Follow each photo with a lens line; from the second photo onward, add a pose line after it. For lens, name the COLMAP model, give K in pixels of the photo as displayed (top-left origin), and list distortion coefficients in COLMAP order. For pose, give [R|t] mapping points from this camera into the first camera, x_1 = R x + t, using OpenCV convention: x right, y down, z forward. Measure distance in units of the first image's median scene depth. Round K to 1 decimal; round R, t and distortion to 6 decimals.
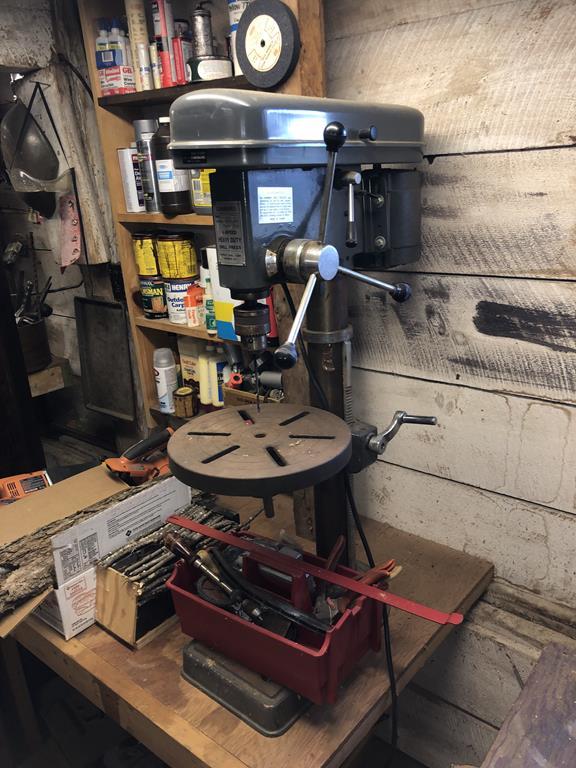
lens RADIAL K [[619.7, 0, 288.7], [0, 619.7, 384.5], [0, 0, 1]] dist [-0.010103, -0.004486]
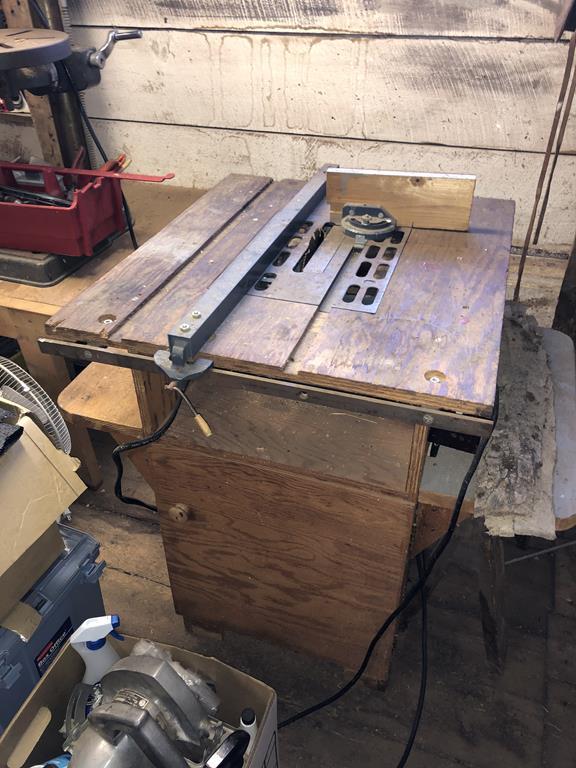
lens RADIAL K [[619.7, 0, 287.9], [0, 619.7, 384.2], [0, 0, 1]] dist [-0.010103, -0.004486]
pose [[0.937535, -0.172689, 0.302006, 0.016249], [0.072445, 0.945982, 0.316023, 0.306547], [-0.340266, -0.274403, 0.899401, -0.352947]]
